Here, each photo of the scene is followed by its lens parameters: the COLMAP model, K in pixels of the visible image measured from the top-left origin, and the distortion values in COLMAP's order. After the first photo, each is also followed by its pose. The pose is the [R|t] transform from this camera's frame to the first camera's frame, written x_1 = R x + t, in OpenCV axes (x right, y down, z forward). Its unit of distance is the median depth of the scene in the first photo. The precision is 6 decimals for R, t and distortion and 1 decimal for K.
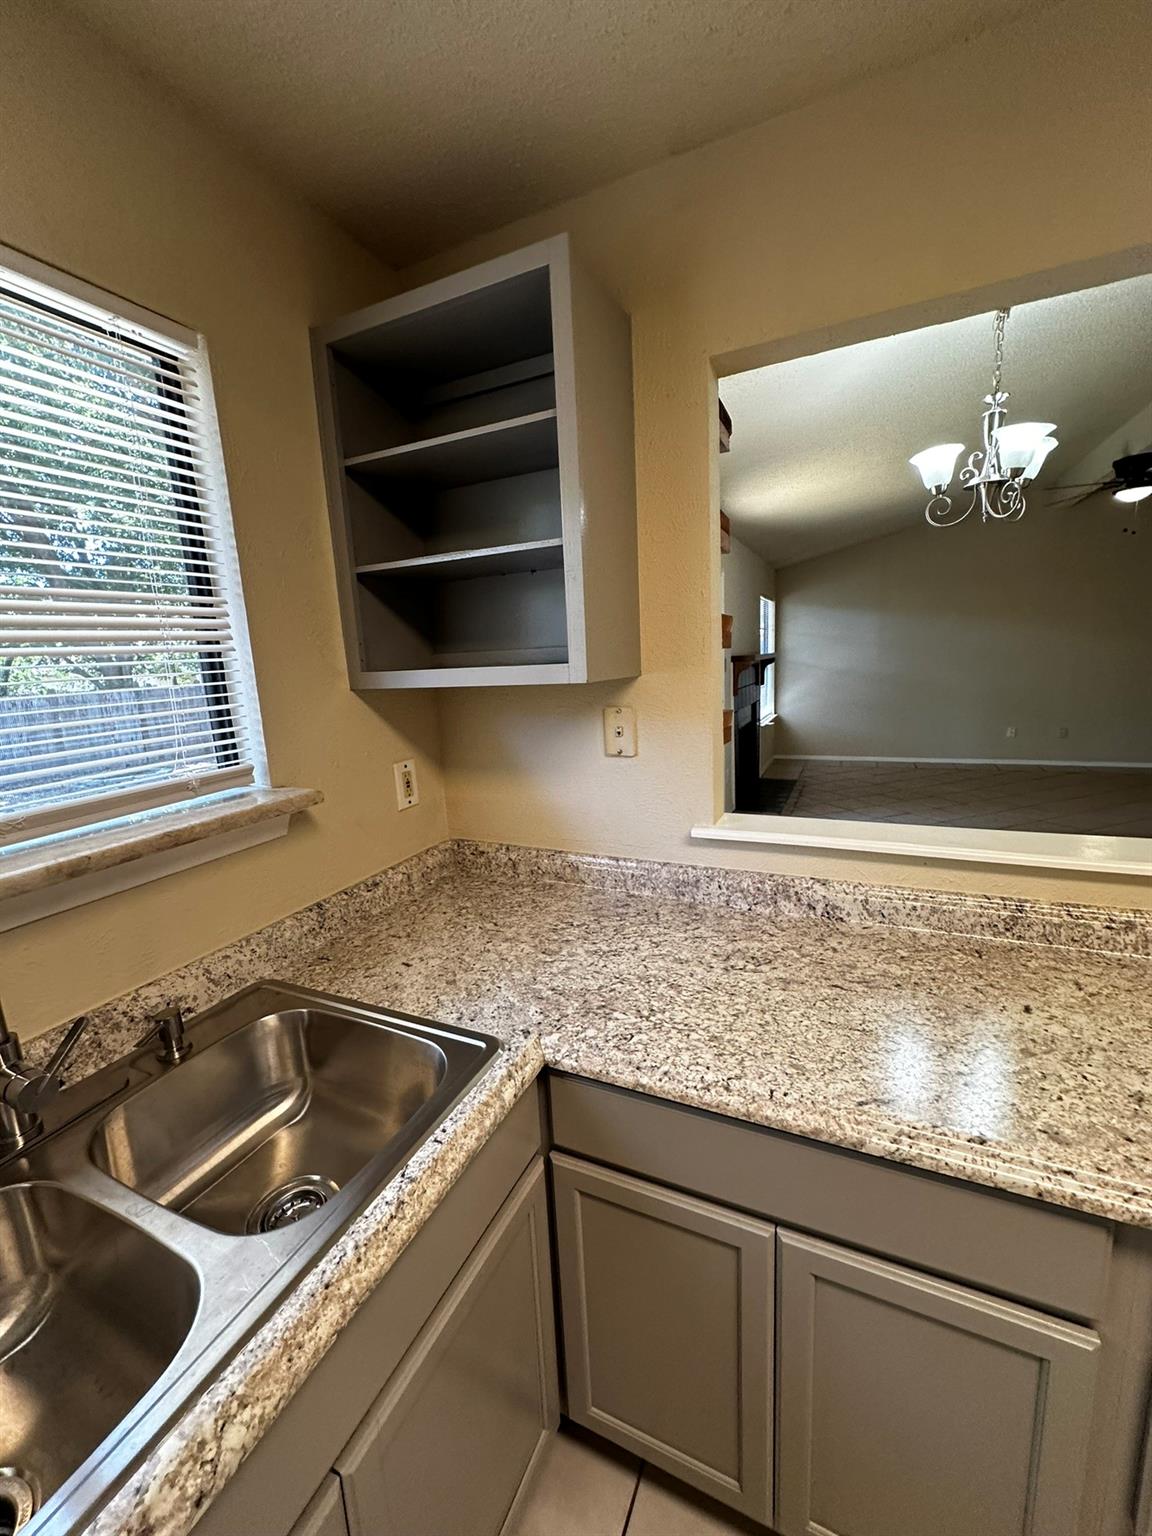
lens RADIAL K [[610.1, 0, 578.0], [0, 610.1, 774.1], [0, 0, 1]] dist [-0.003837, 0.000590]
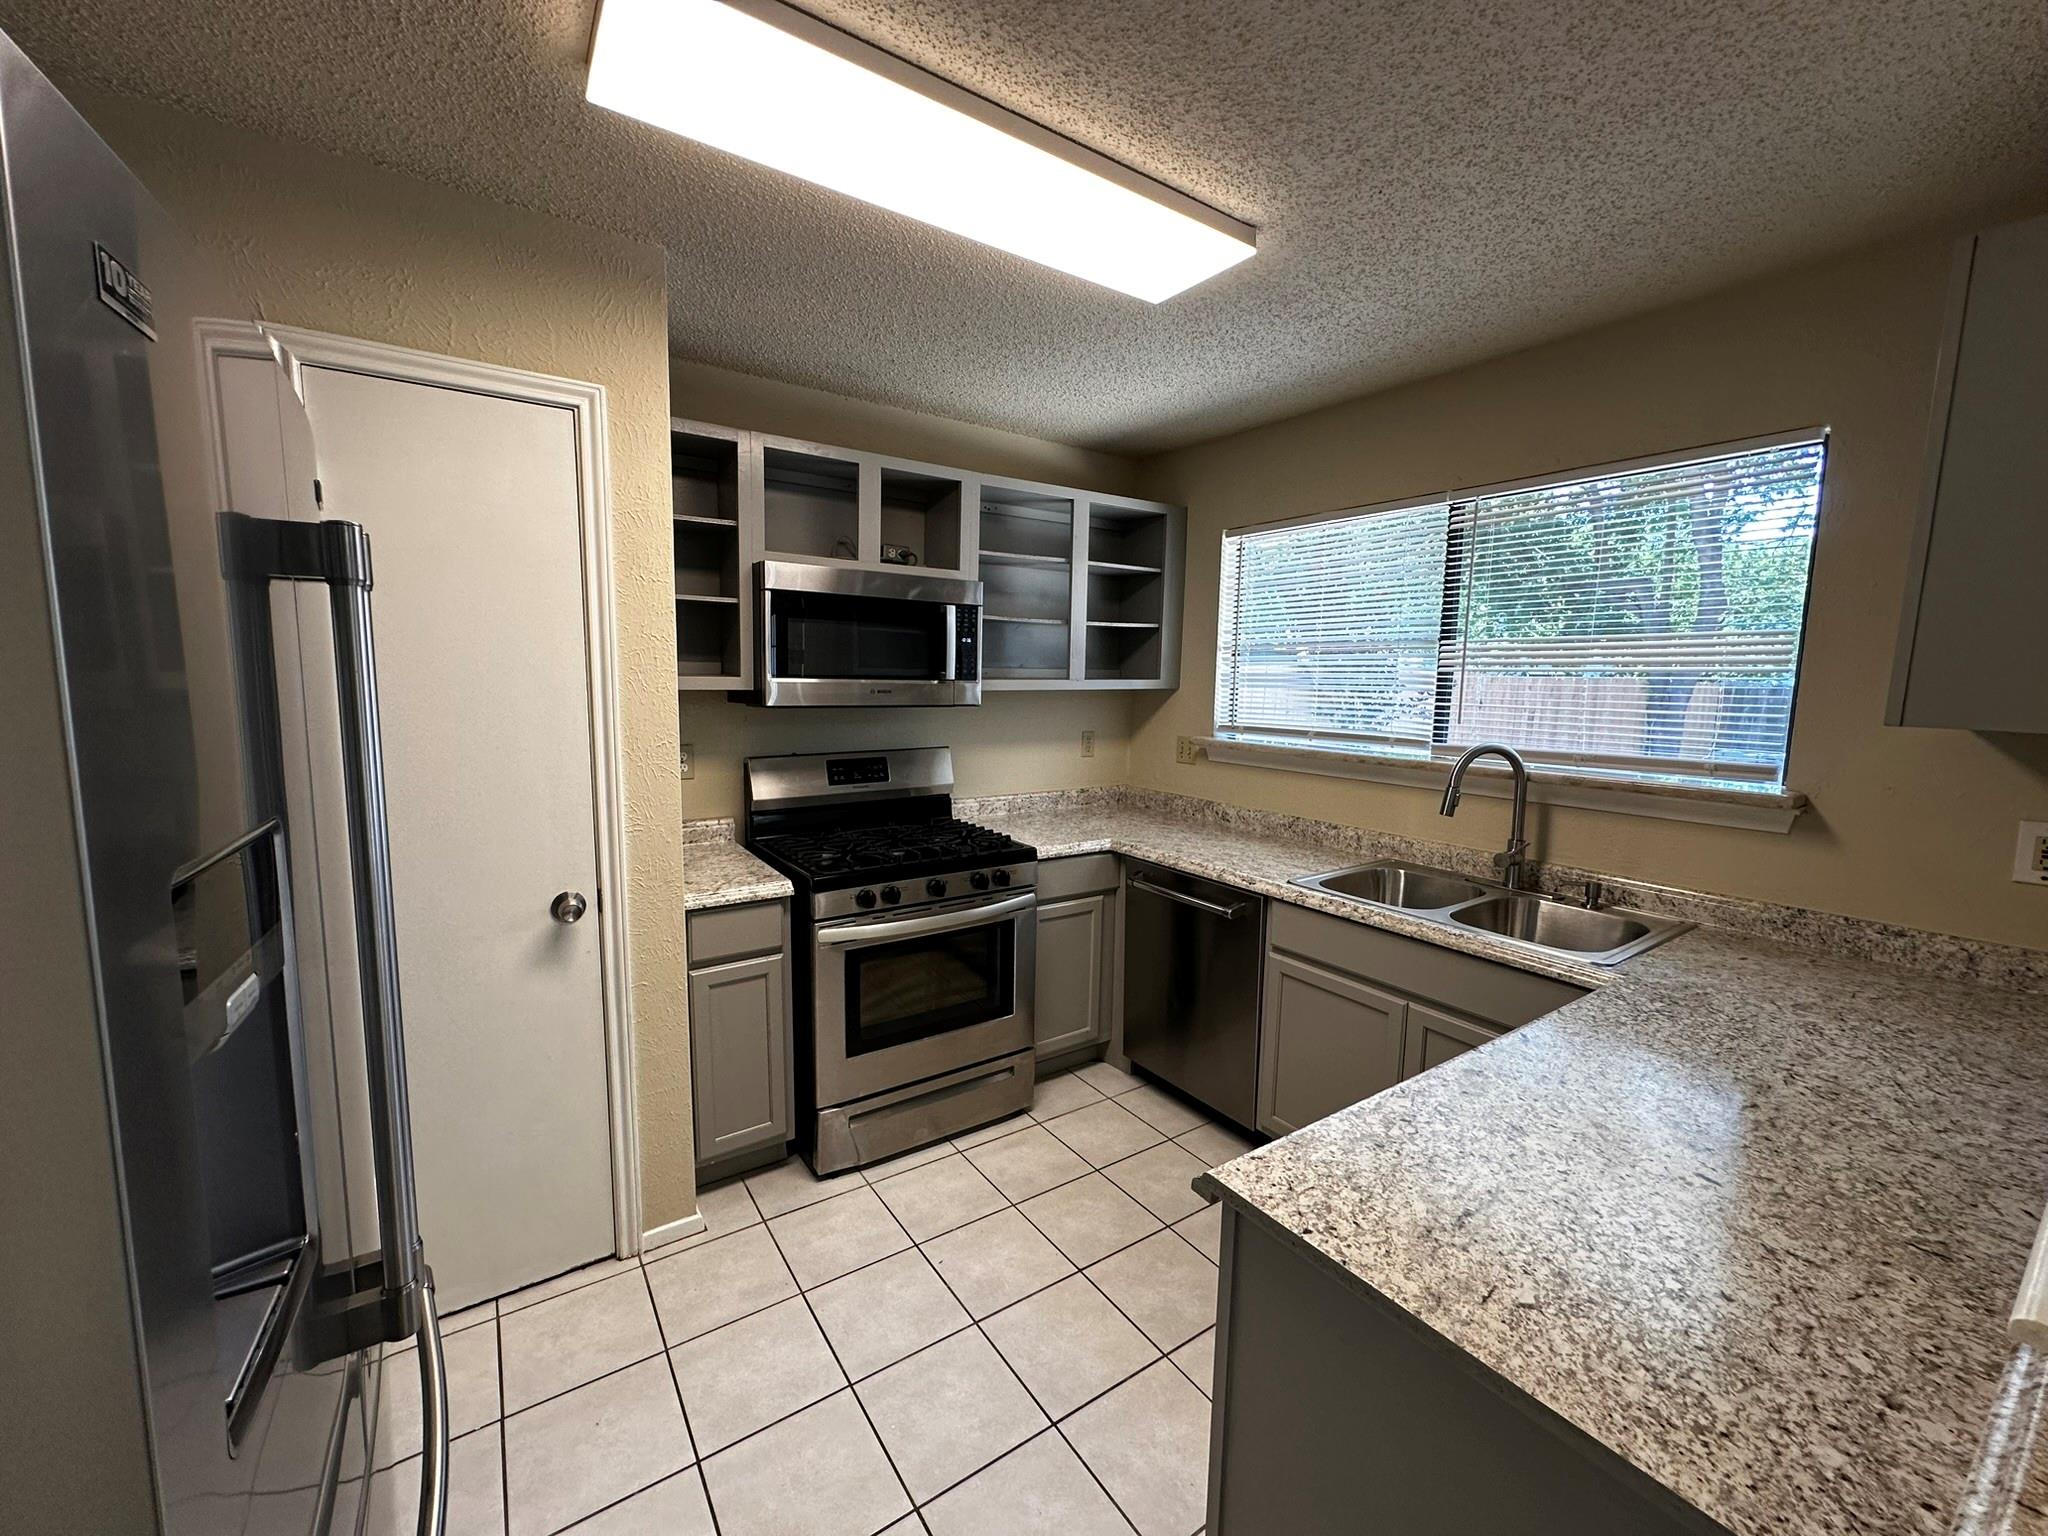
lens RADIAL K [[813.5, 0, 1030.5], [0, 813.5, 766.2], [0, 0, 1]] dist [-0.003837, 0.000590]
pose [[-0.500626, 0.142818, -0.853801, 1.345636], [-0.154777, 0.955636, 0.250606, -0.162357], [0.851715, 0.257609, -0.456311, 0.410877]]
